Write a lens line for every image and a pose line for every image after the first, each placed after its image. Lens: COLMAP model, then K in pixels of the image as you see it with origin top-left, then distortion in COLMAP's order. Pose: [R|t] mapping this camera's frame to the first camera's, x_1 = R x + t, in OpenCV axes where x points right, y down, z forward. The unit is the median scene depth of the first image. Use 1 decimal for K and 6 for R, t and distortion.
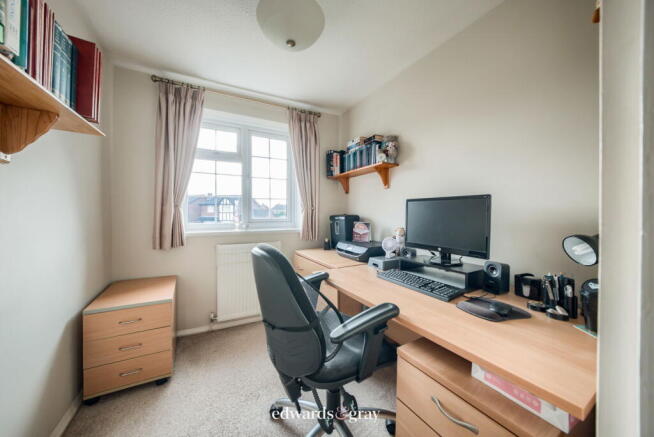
lens RADIAL K [[235.3, 0, 326.9], [0, 235.3, 205.5], [0, 0, 1]] dist [0.000163, -0.000013]
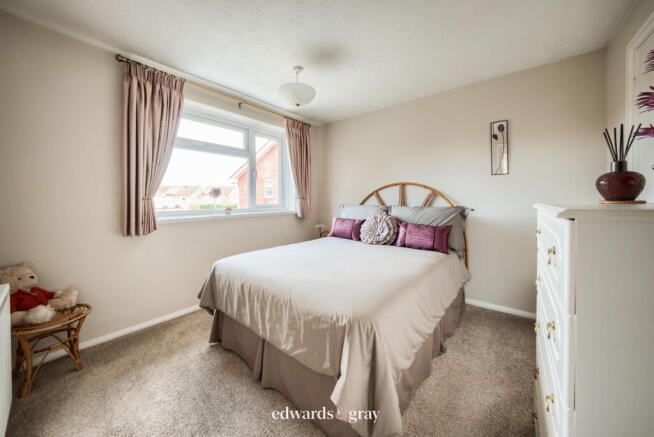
lens RADIAL K [[229.4, 0, 326.5], [0, 229.4, 196.9], [0, 0, 1]] dist [-0.000123, 0.000009]
pose [[0.932810, 0.001557, 0.360366, -0.300878], [-0.007293, 0.999867, 0.014558, 0.001365], [-0.360295, -0.016208, 0.932697, -0.187106]]
